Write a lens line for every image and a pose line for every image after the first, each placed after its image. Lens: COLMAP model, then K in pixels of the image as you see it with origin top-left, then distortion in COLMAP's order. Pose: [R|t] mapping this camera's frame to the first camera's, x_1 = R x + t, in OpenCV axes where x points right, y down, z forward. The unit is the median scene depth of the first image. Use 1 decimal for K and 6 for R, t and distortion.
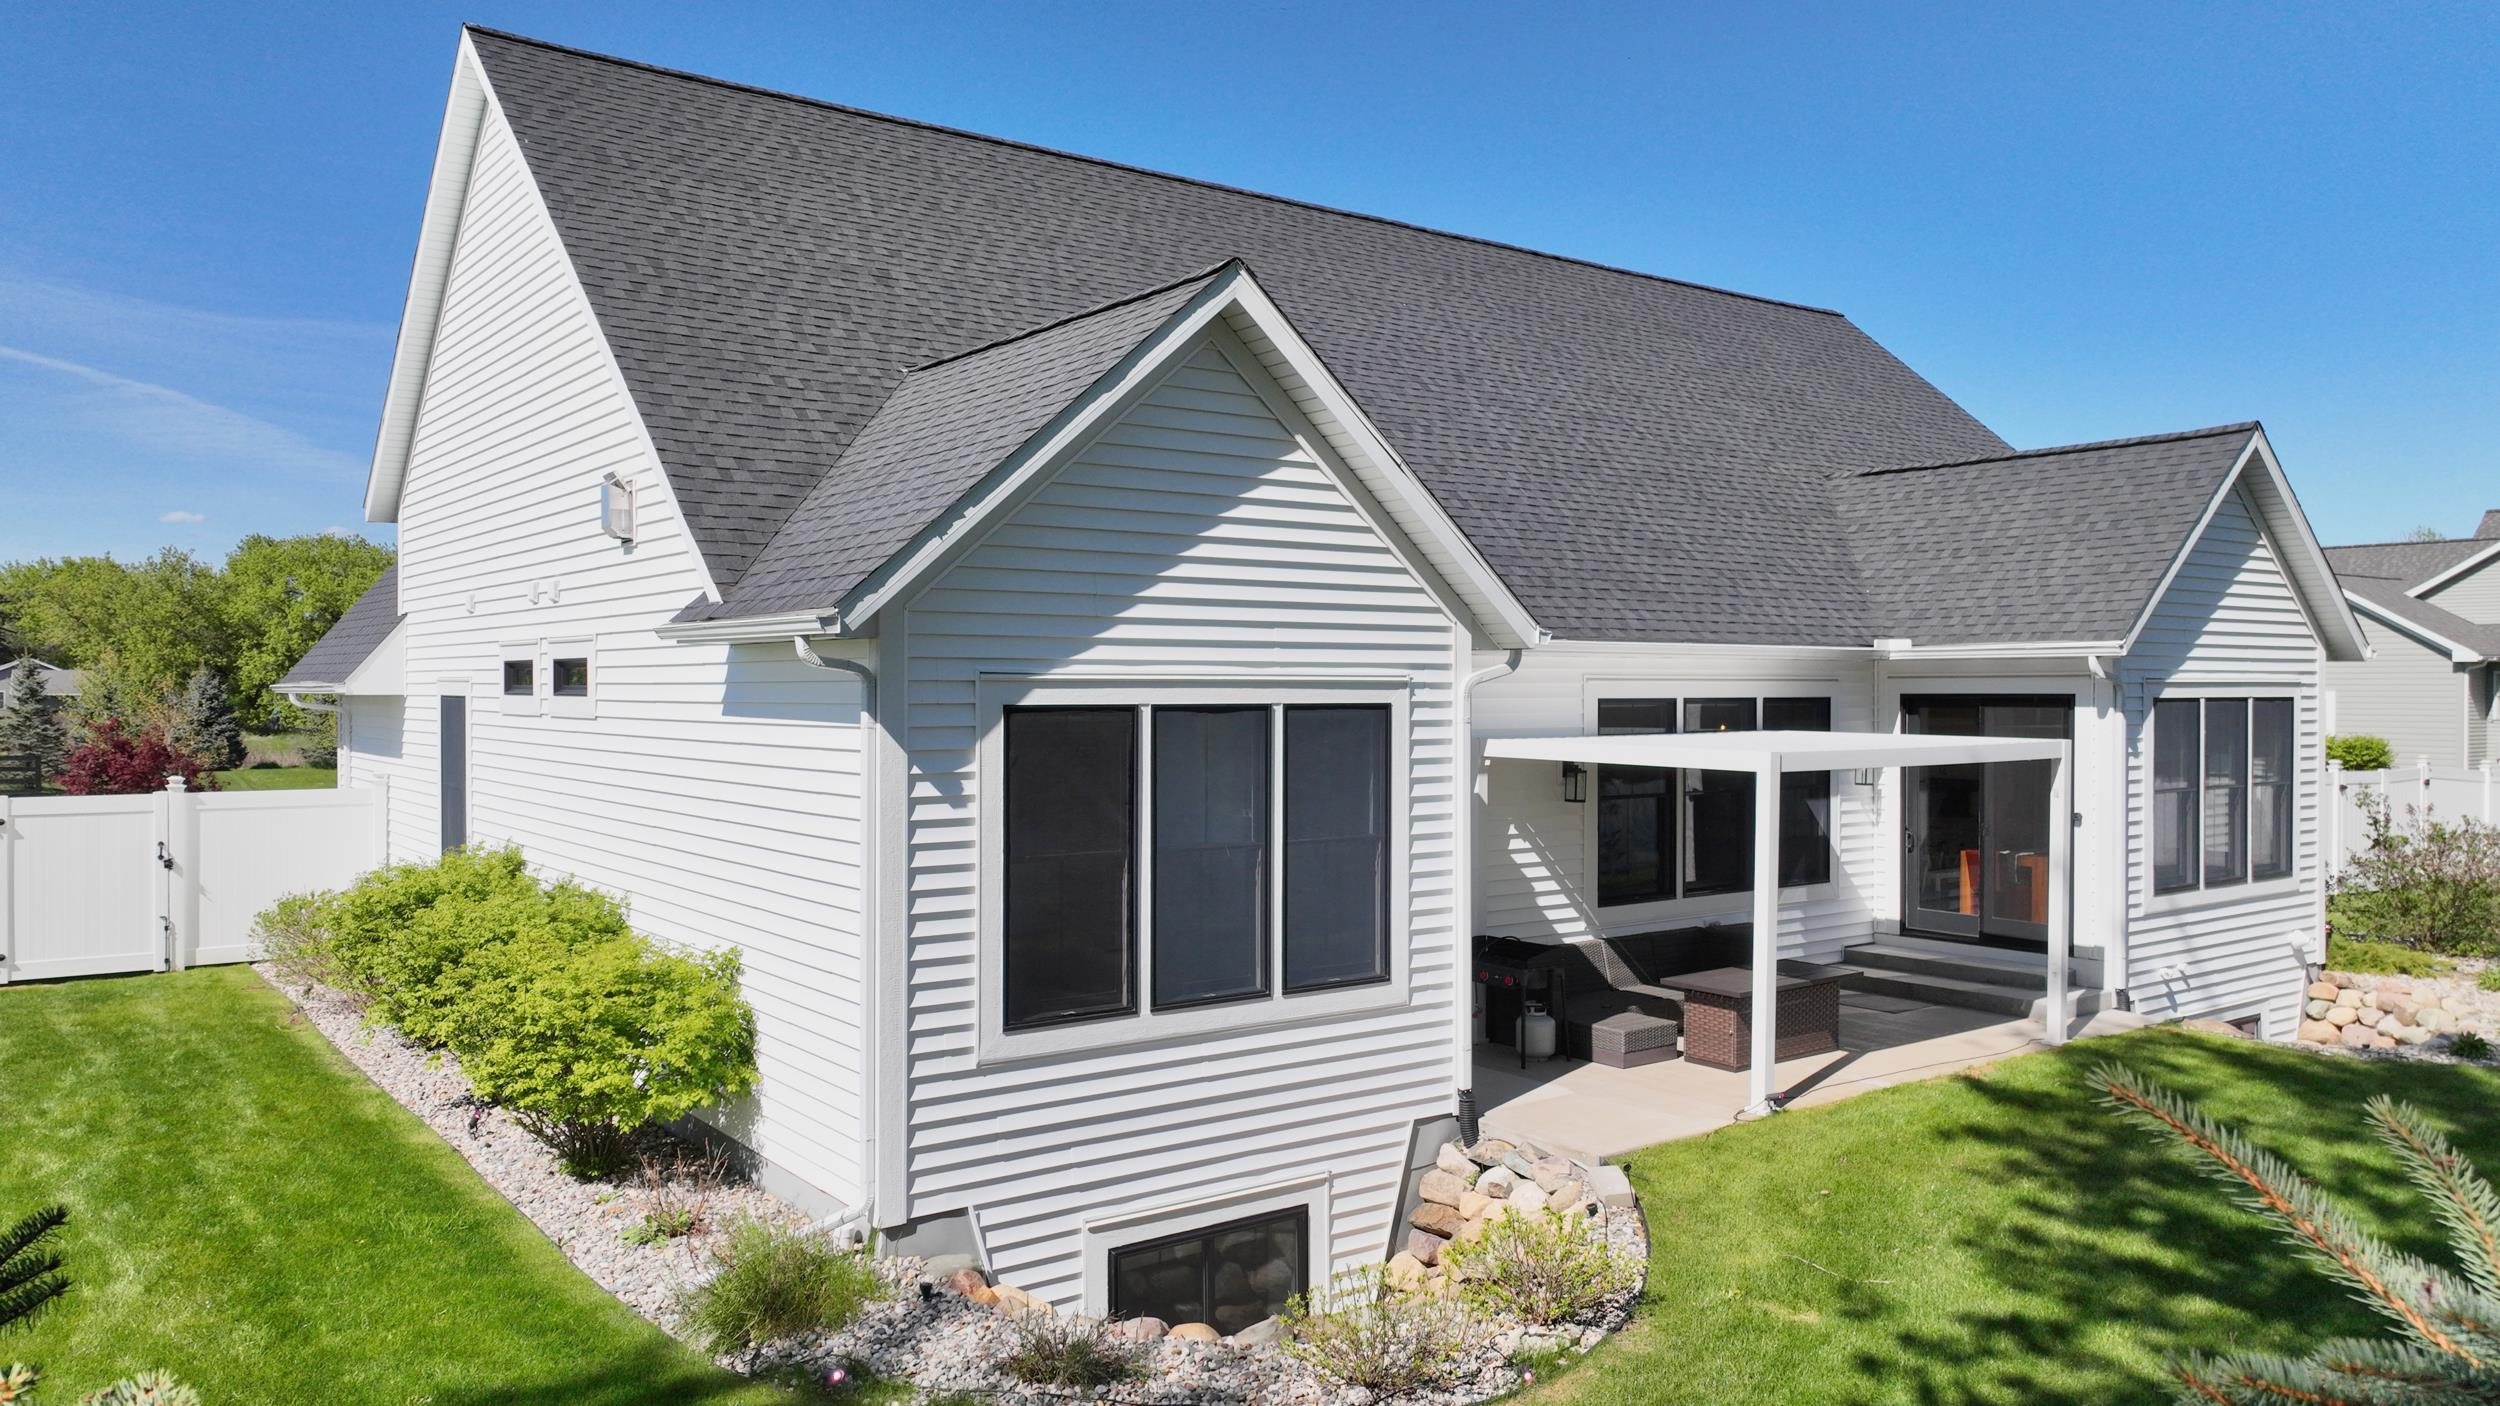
lens RADIAL K [[1772.4, 0, 1250.0], [0, 1772.4, 703.0], [0, 0, 1]] dist [0.008794, 0.001923]
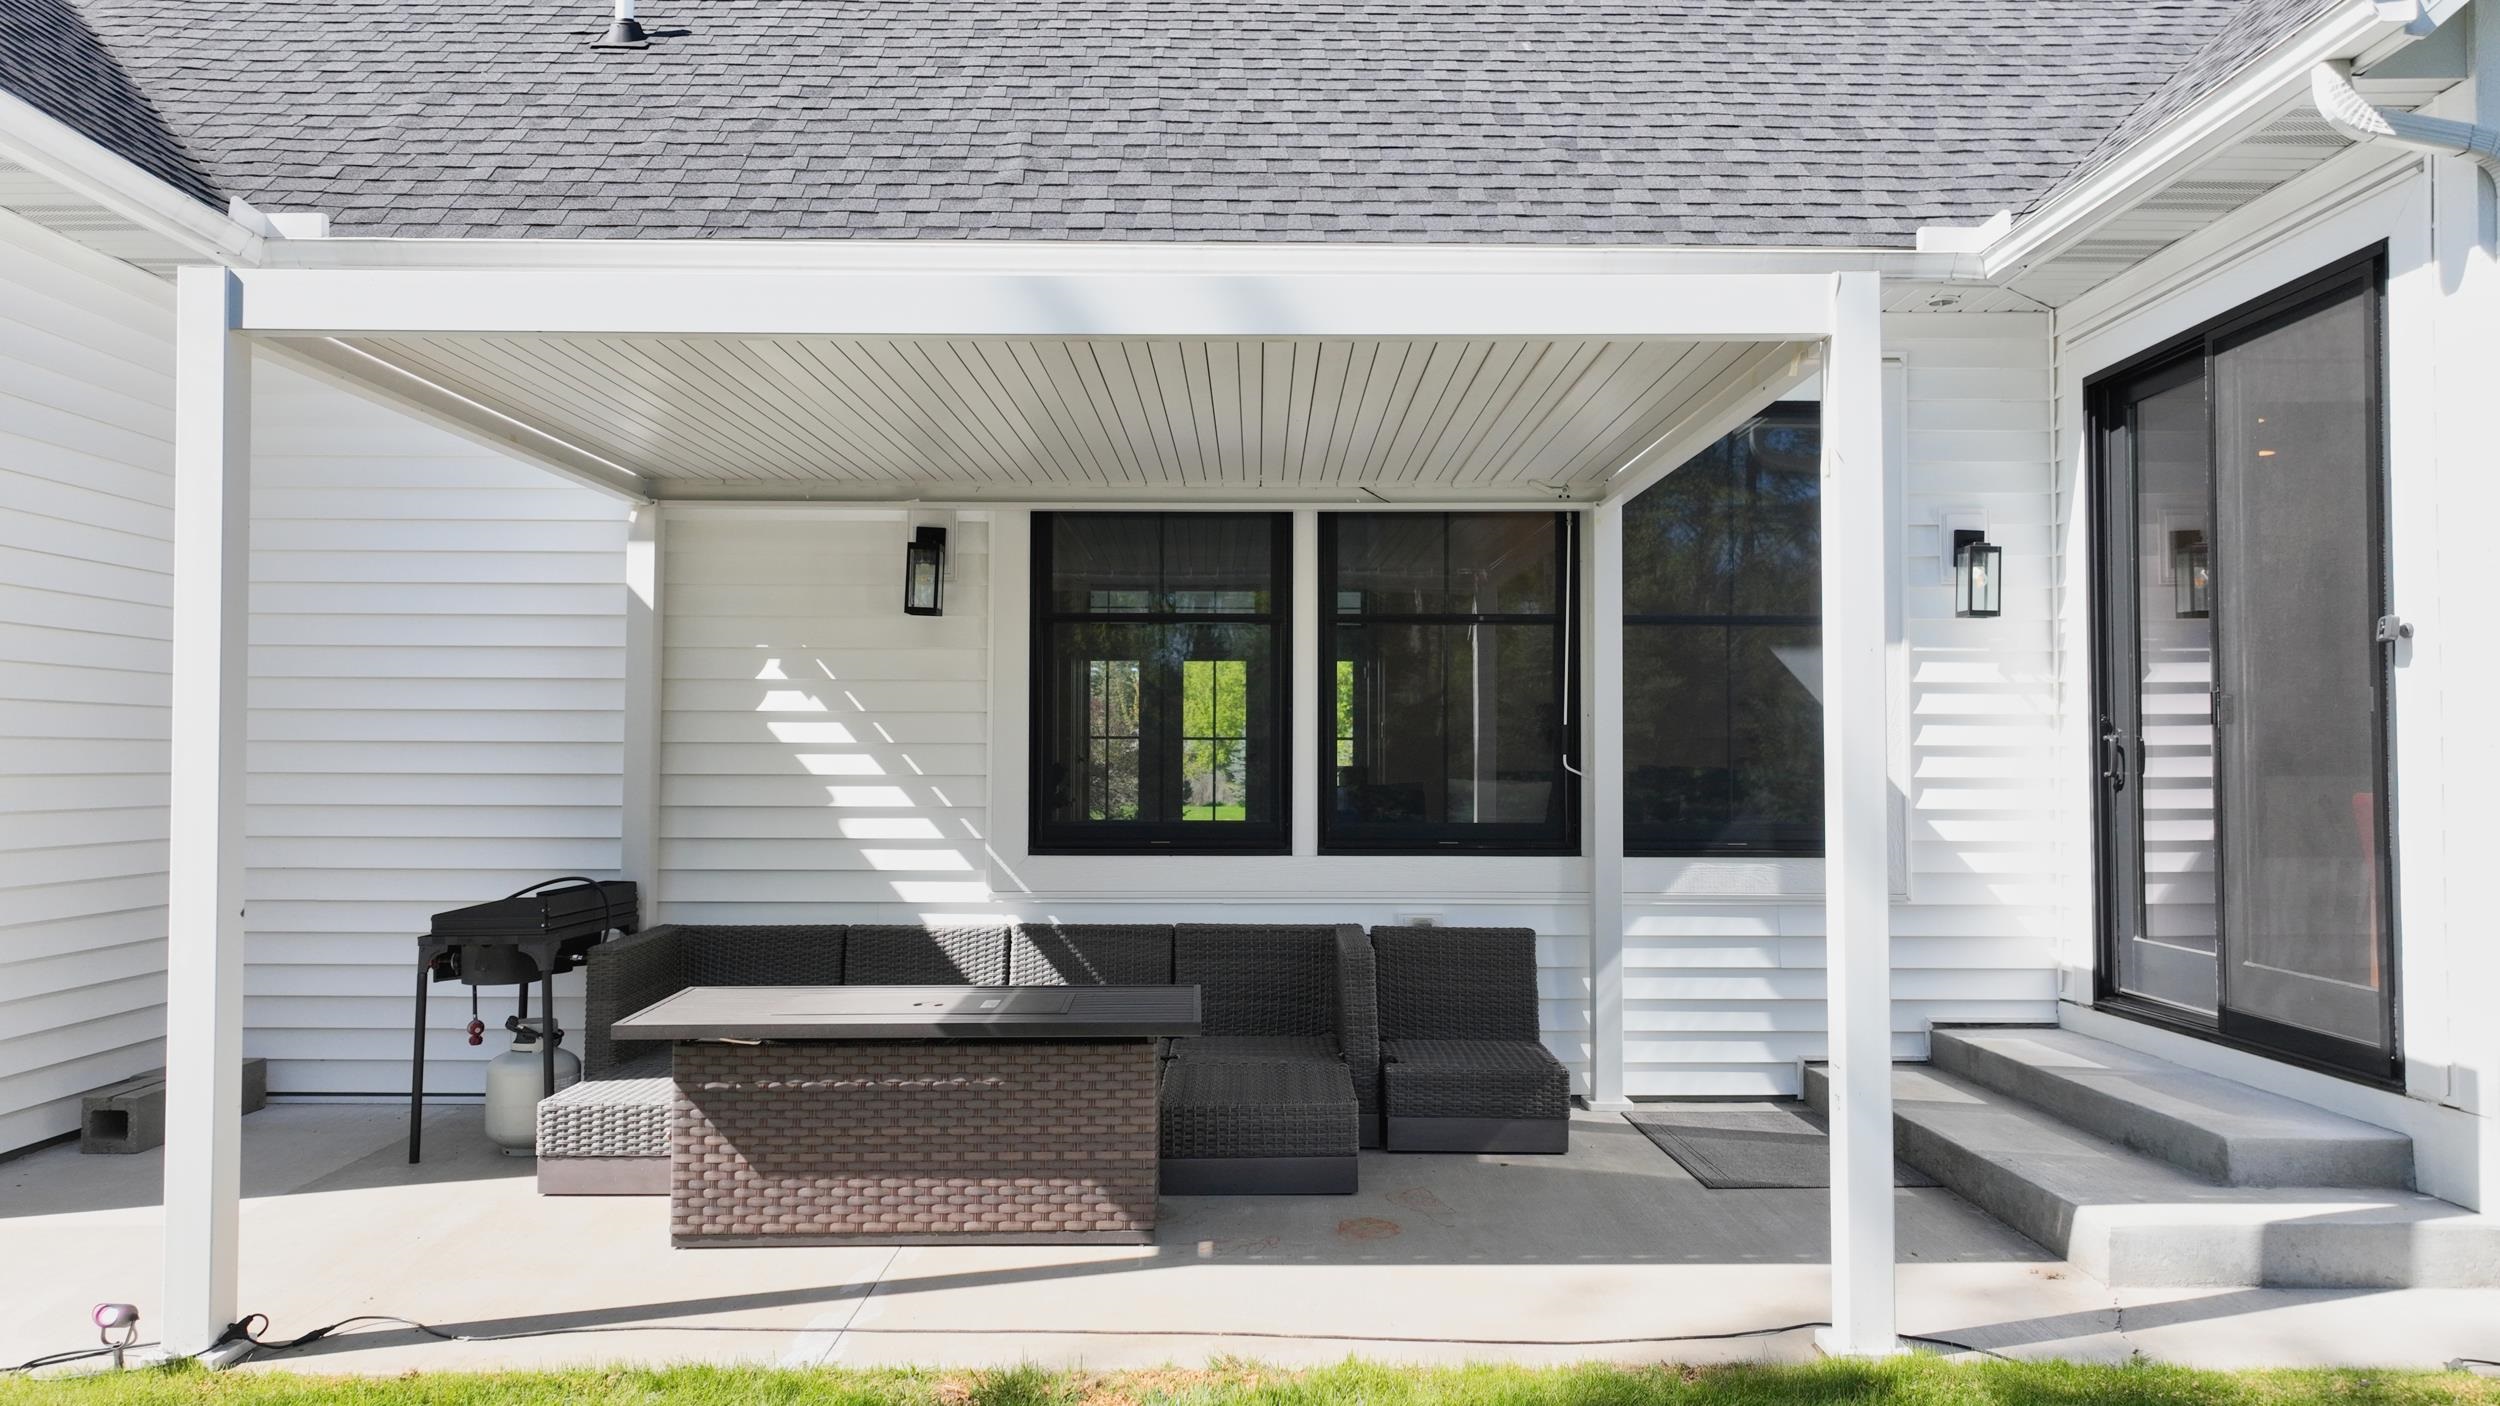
lens RADIAL K [[1715.3, 0, 1250.0], [0, 1715.3, 703.0], [0, 0, 1]] dist [0.001818, 0.003469]
pose [[0.812677, -0.012036, -0.582590, 0.499285], [-0.009294, 0.999392, -0.033610, 0.091066], [0.582641, 0.032729, 0.812071, 0.677712]]
